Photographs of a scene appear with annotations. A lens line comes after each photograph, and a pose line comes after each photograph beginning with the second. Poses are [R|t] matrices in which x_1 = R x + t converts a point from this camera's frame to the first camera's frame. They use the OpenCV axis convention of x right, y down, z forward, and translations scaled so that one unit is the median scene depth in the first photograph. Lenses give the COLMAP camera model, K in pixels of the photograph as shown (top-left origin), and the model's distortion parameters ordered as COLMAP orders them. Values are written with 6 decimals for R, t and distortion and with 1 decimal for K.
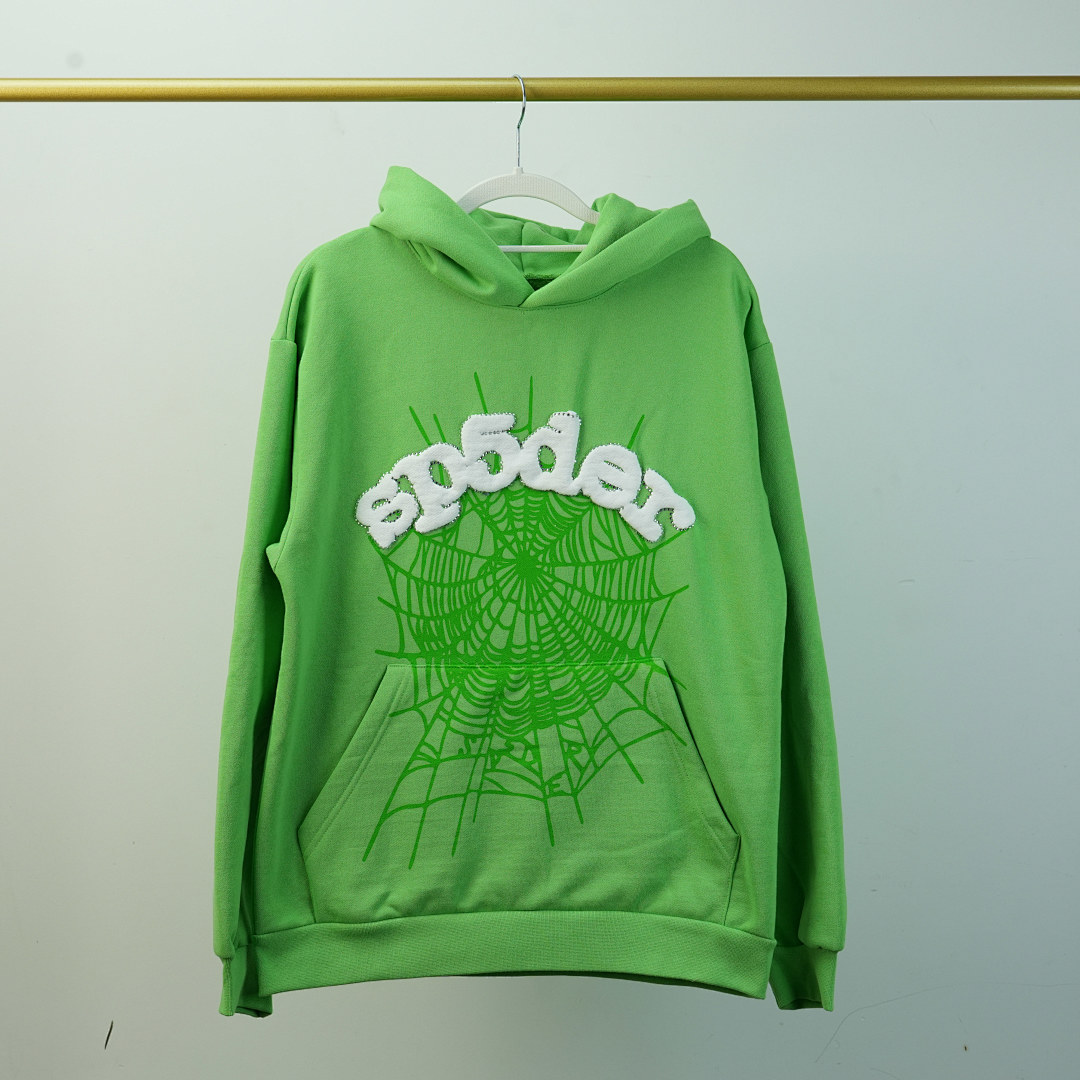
lens RADIAL K [[3352.0, 0, 540.0], [0, 3352.0, 540.0], [0, 0, 1]] dist [0.080111, 0.140904]
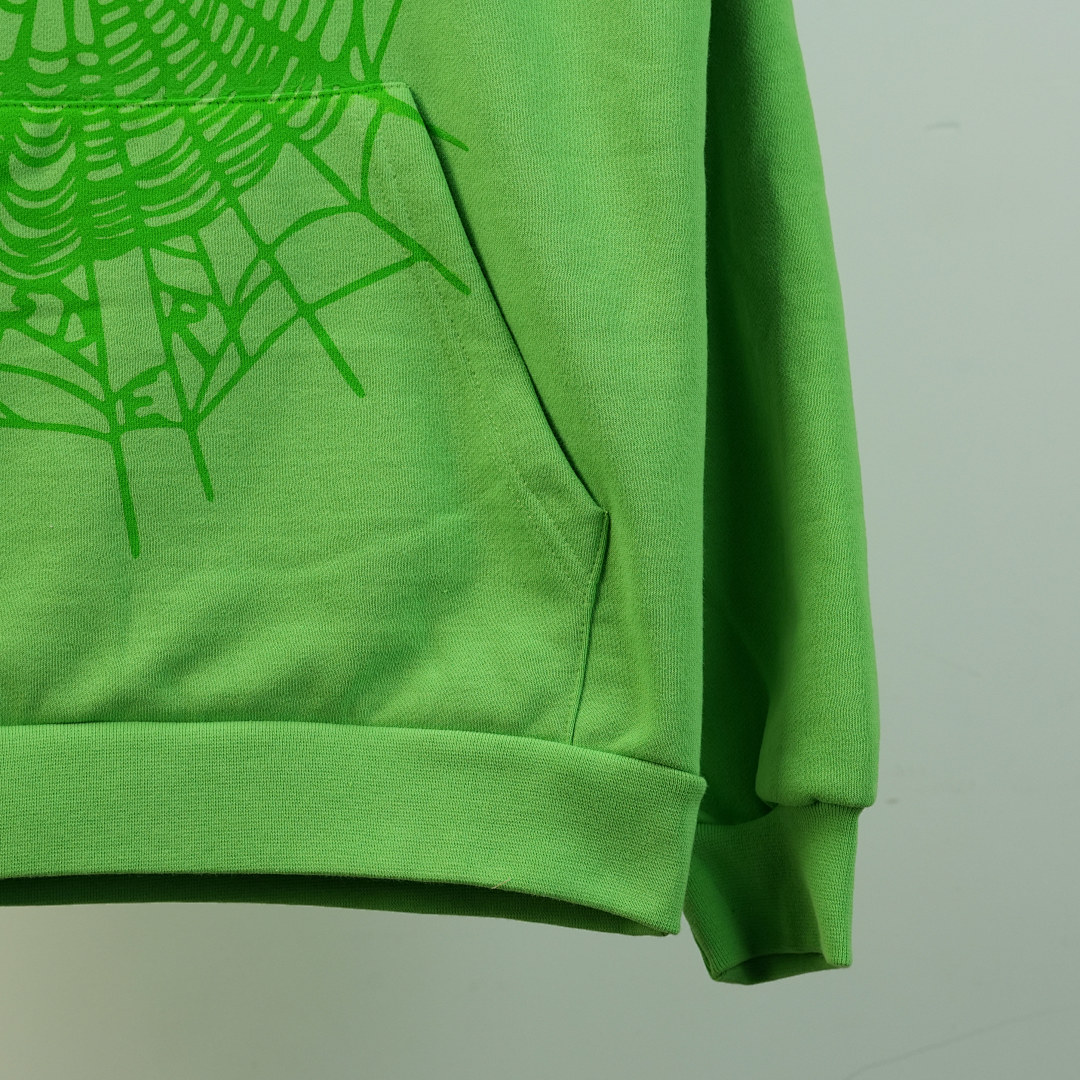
lens RADIAL K [[3352.0, 0, 540.0], [0, 3352.0, 540.0], [0, 0, 1]] dist [0.080111, 0.140904]
pose [[0.998550, -0.008995, 0.053072, 0.030661], [0.016589, 0.989374, -0.144441, 0.148361], [-0.051209, 0.145112, 0.988089, 0.611141]]
